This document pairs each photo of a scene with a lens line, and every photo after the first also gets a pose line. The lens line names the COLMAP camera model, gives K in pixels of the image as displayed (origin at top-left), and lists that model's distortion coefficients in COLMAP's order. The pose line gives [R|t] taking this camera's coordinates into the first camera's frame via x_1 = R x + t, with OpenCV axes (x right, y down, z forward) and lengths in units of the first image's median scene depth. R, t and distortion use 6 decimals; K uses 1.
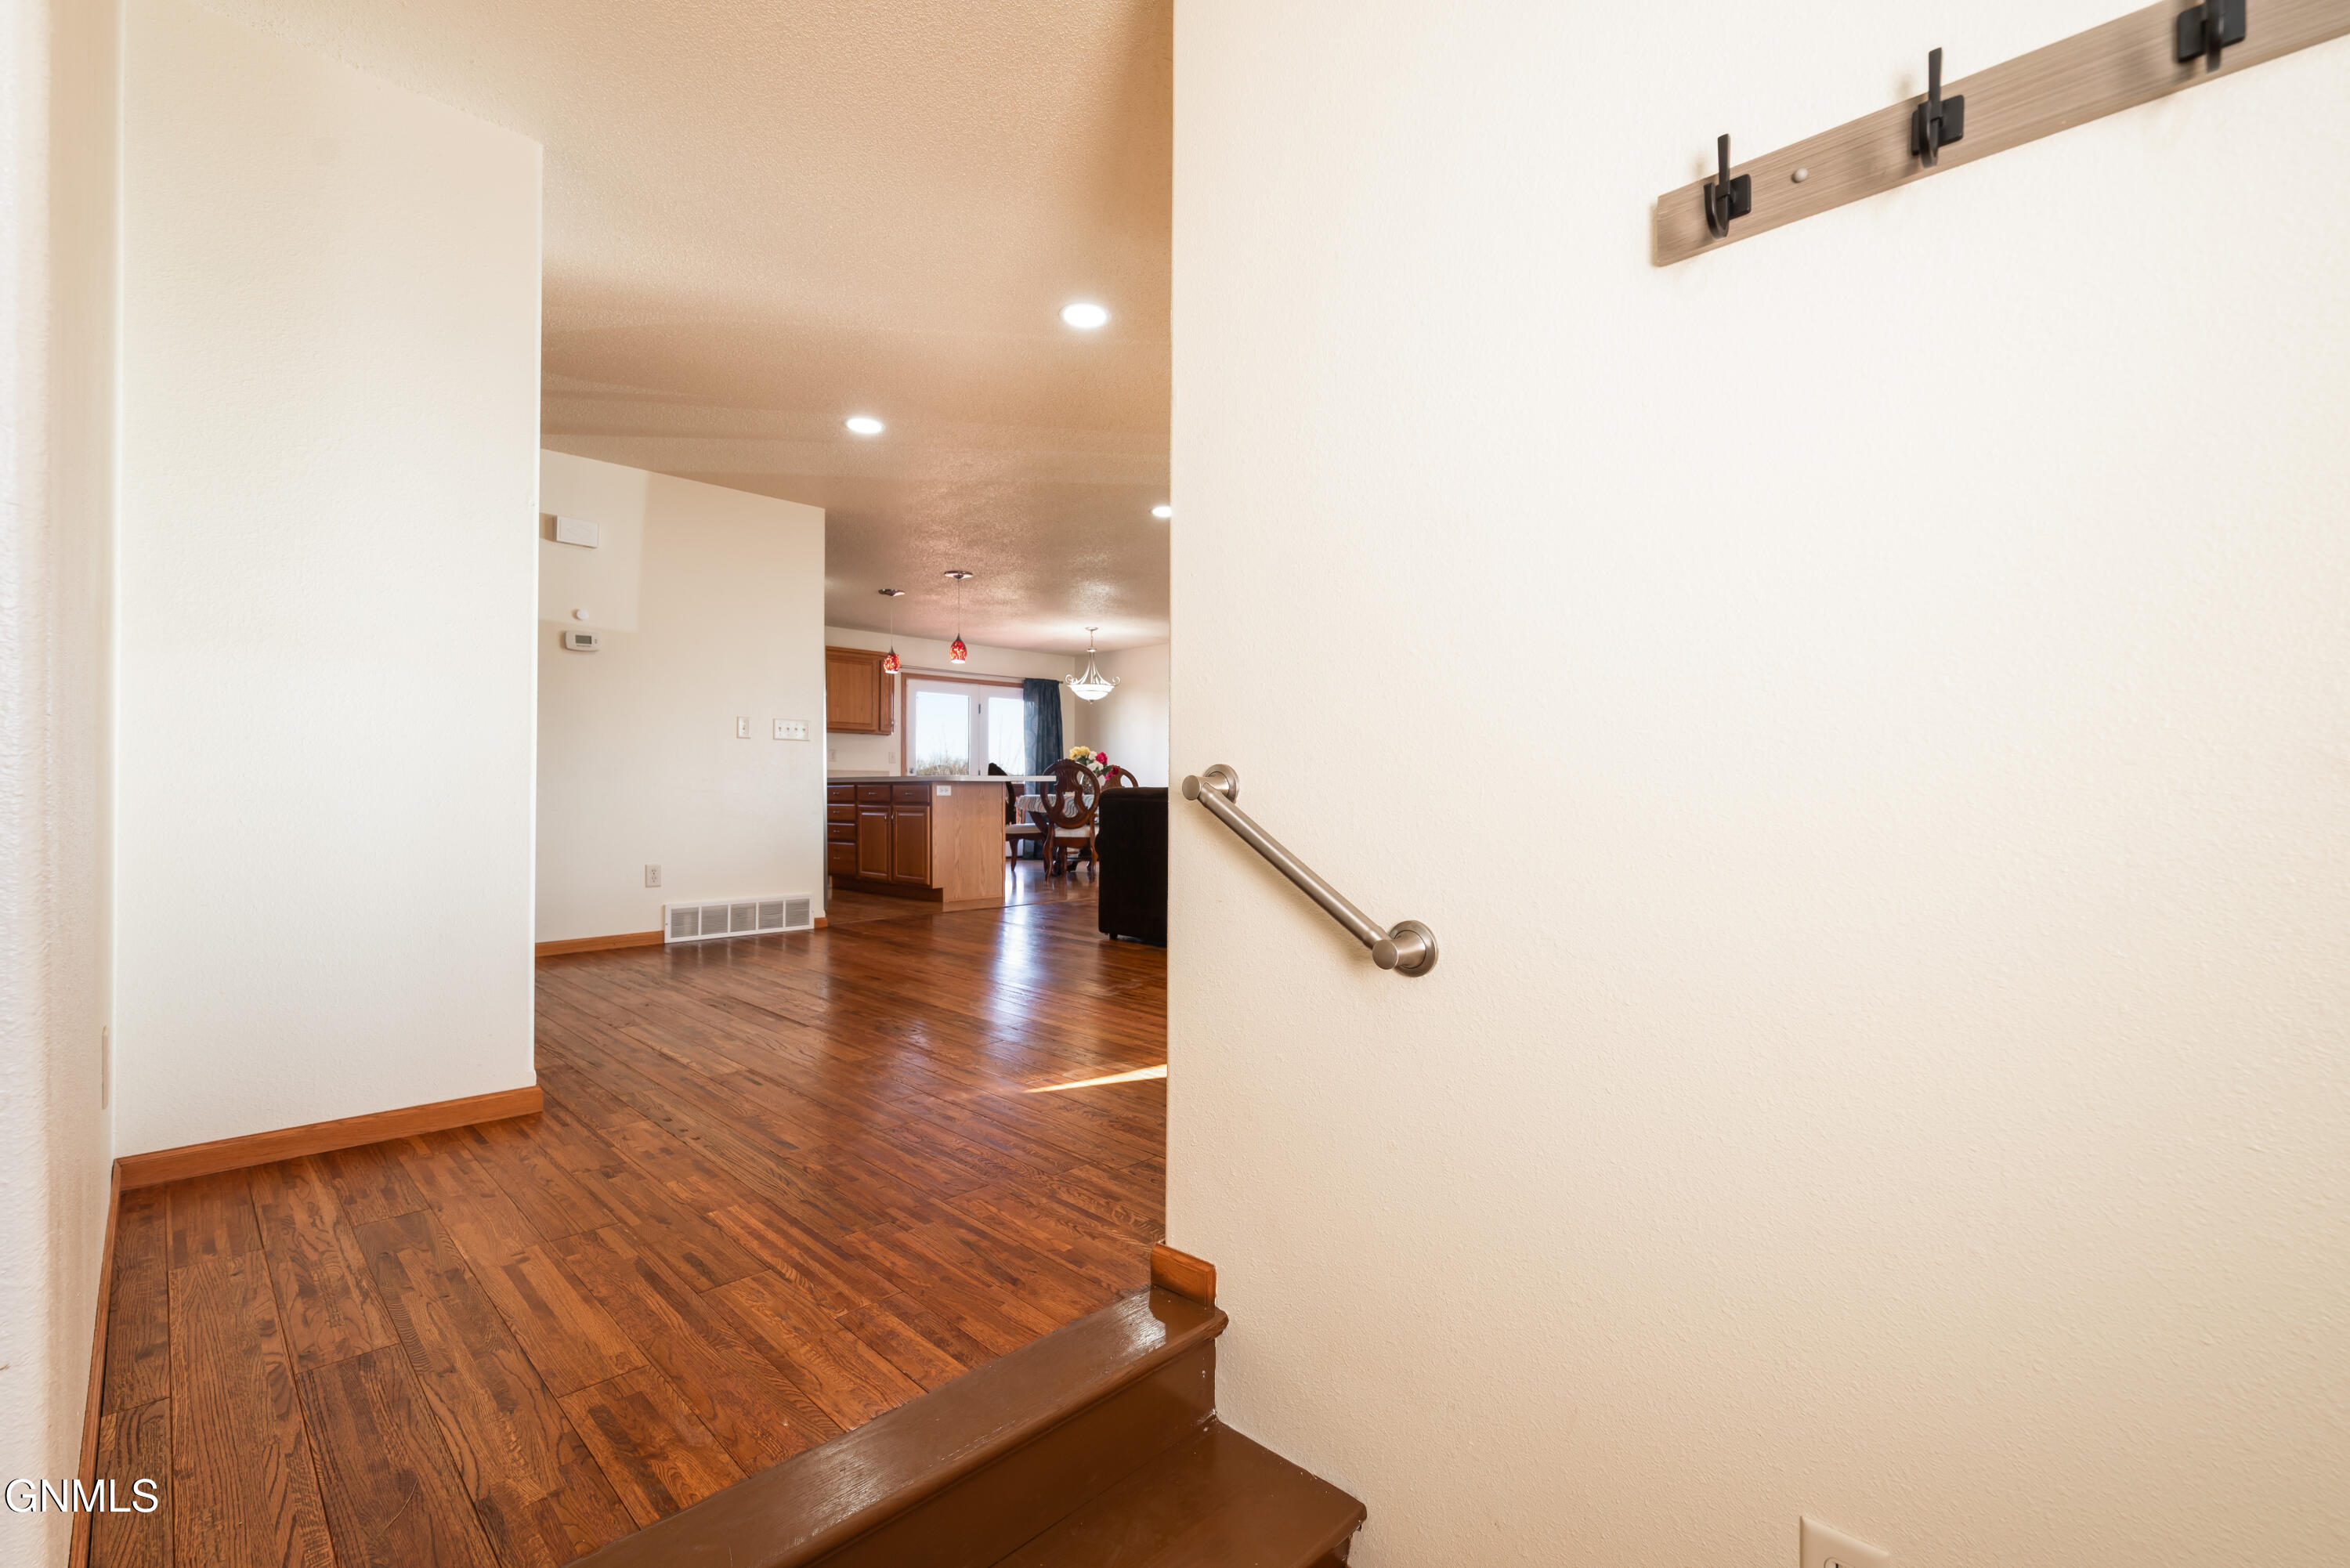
lens RADIAL K [[1007.1, 0, 1178.6], [0, 1007.1, 795.5], [0, 0, 1]] dist [0.000135, -0.000235]
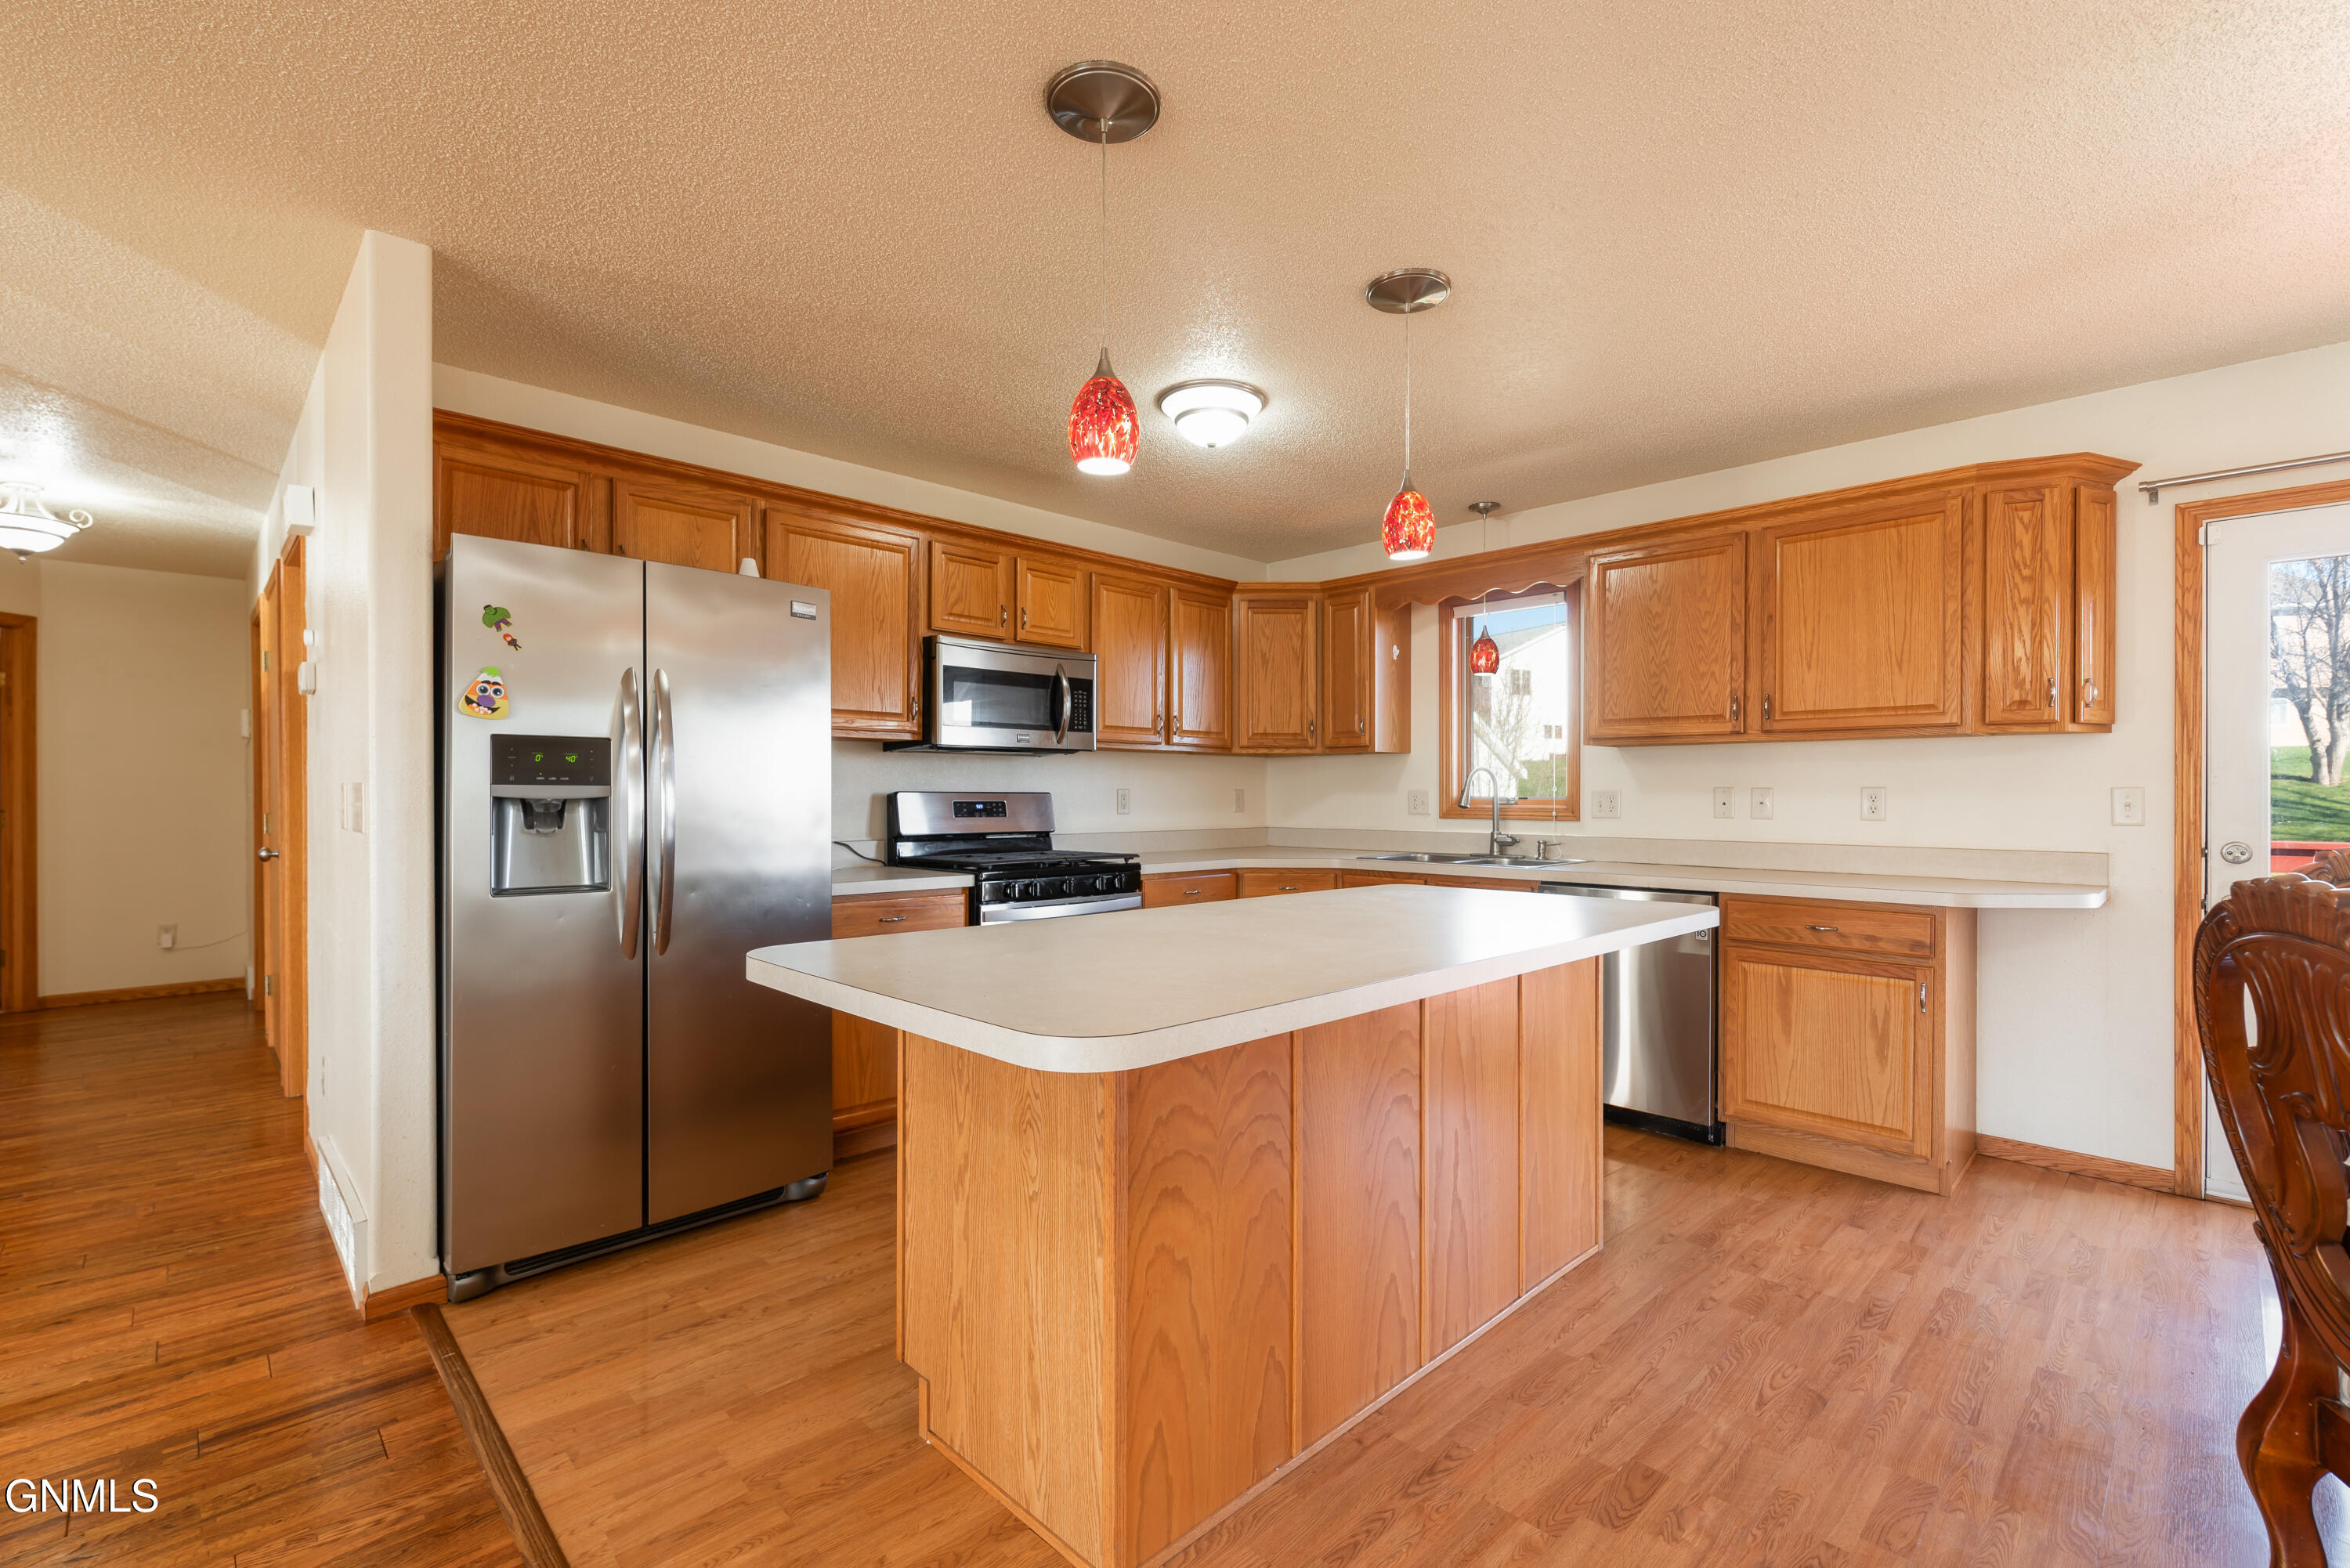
lens RADIAL K [[1032.8, 0, 1174.6], [0, 1032.8, 797.2], [0, 0, 1]] dist [0.000925, -0.000004]
pose [[-0.018466, -0.000387, -0.999829, 0.019415], [-0.008742, 0.999962, -0.000226, -0.038679], [0.999791, 0.008737, -0.018468, 0.732026]]
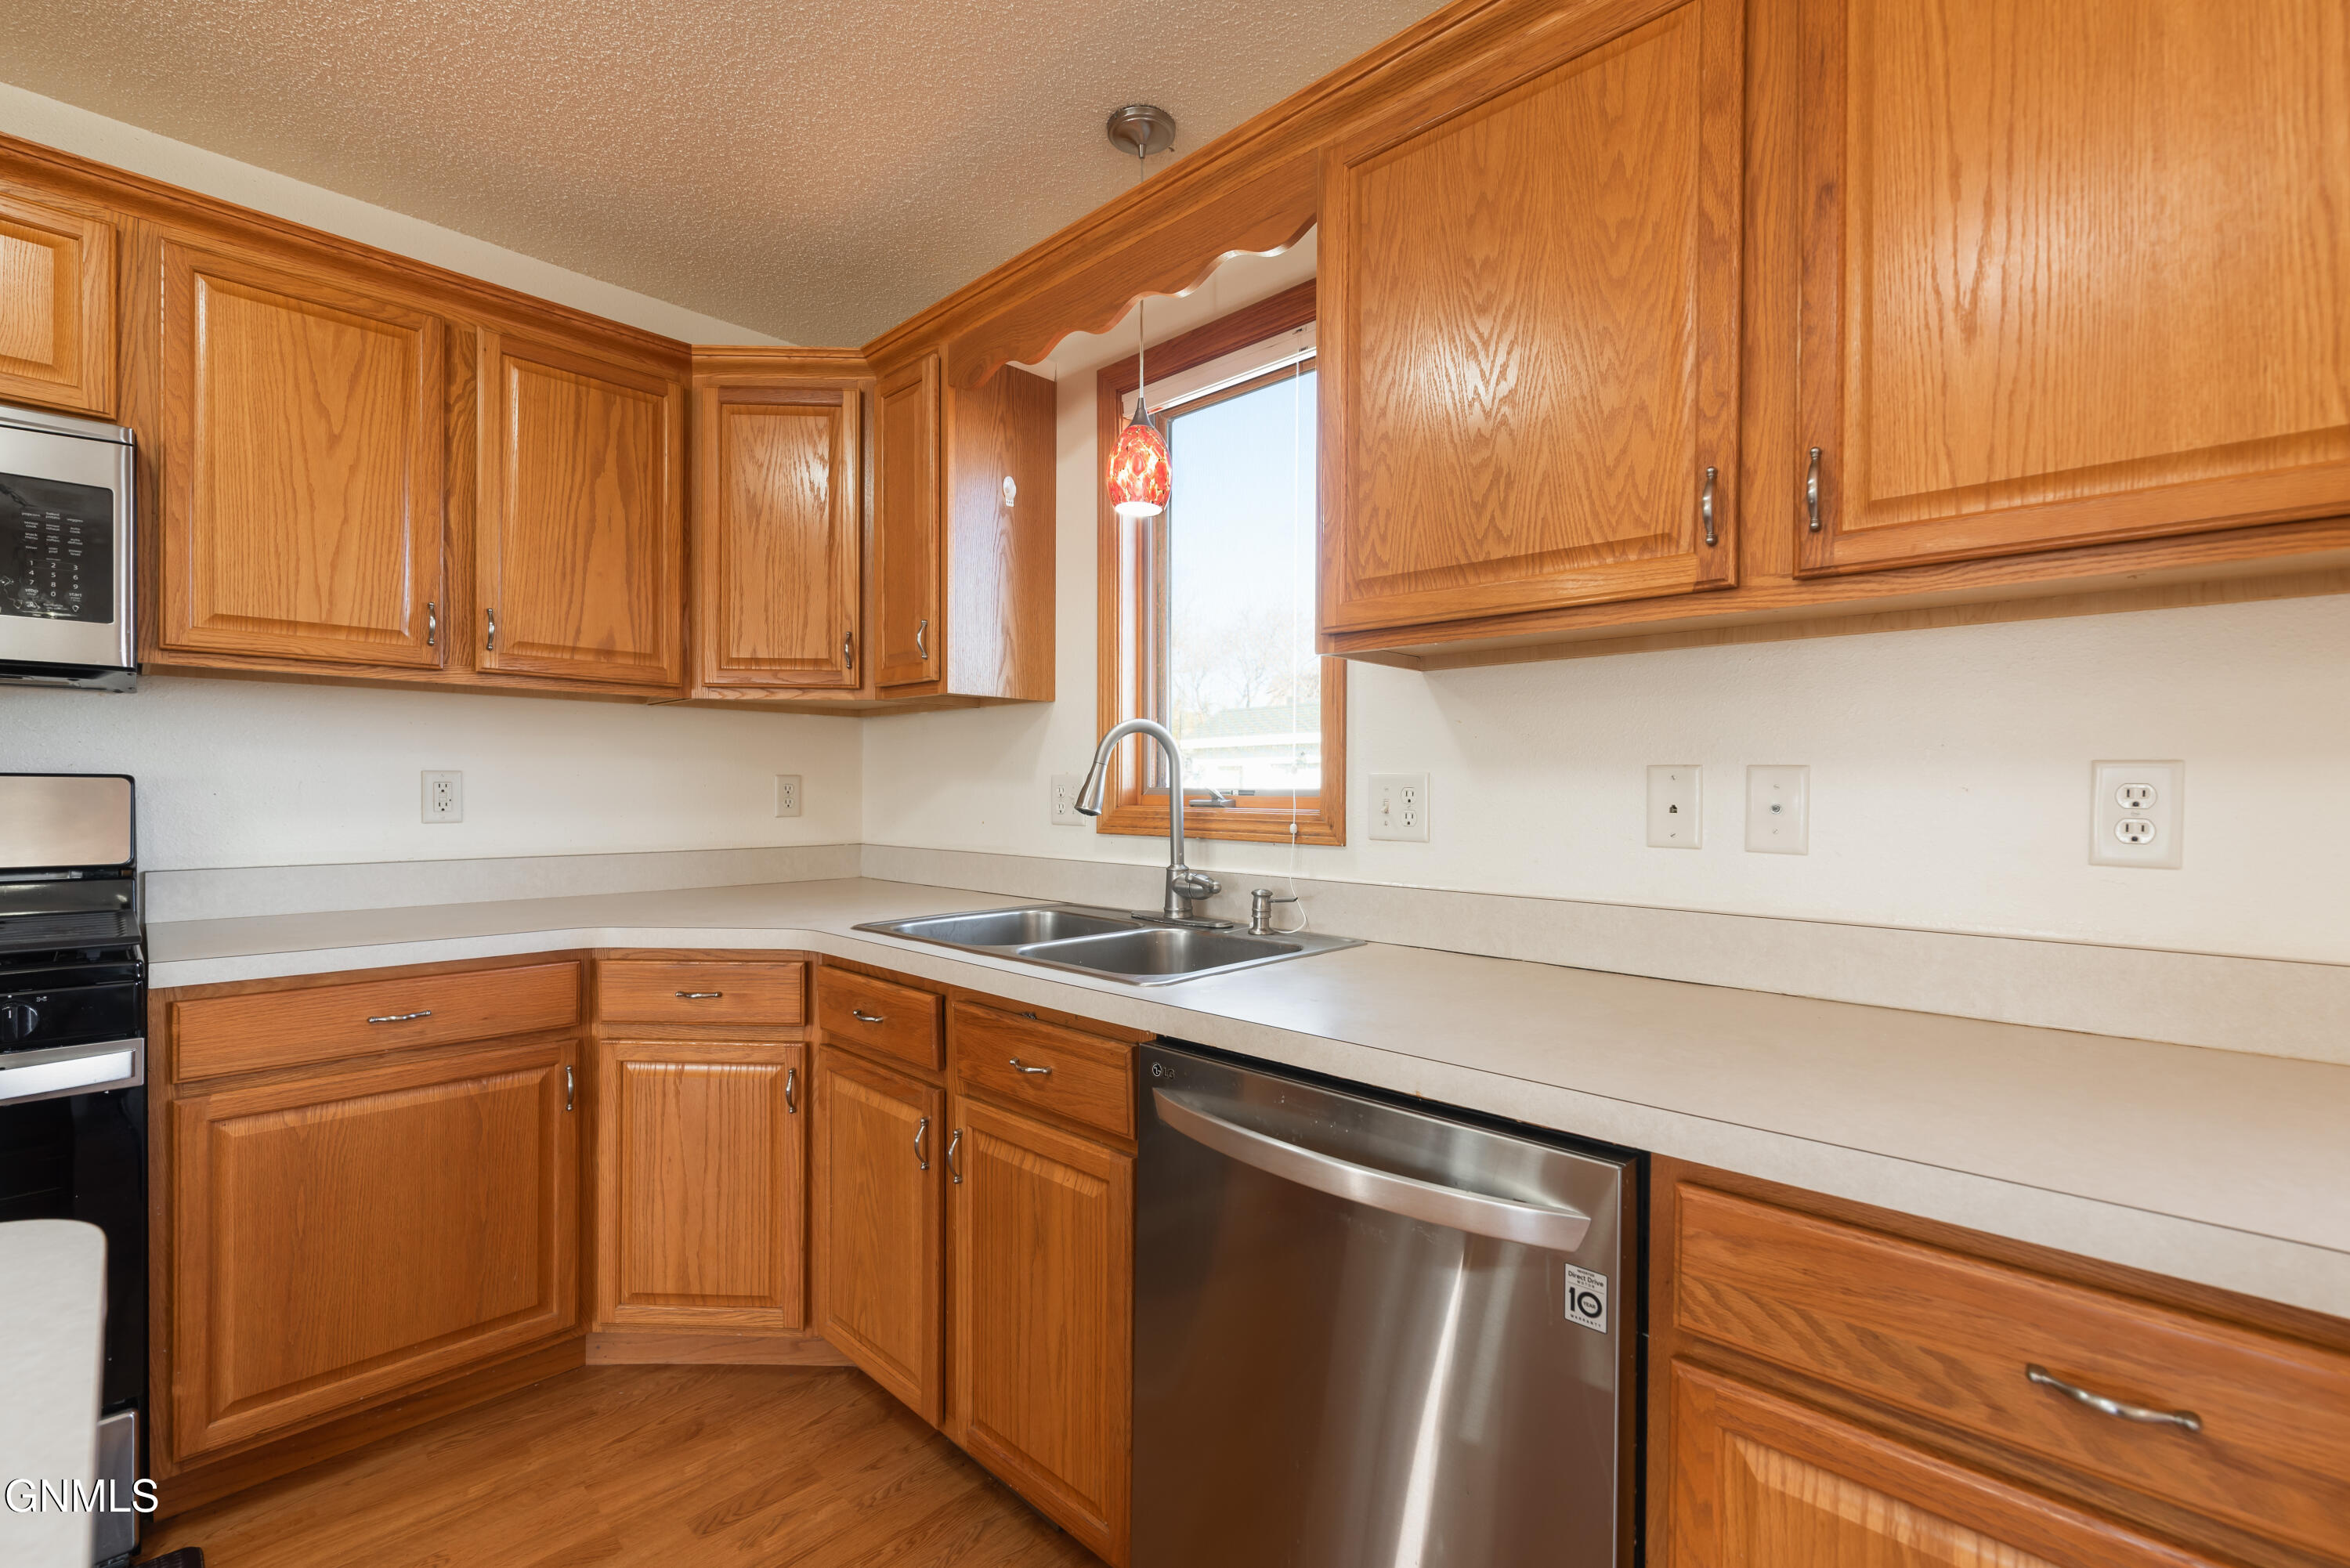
lens RADIAL K [[1007.1, 0, 1178.6], [0, 1007.1, 795.5], [0, 0, 1]] dist [0.000135, -0.000235]
pose [[0.008644, 0.002144, -0.999960, -0.223751], [-0.012933, 0.999914, 0.002032, -0.039386], [0.999879, 0.012914, 0.008671, 0.856390]]
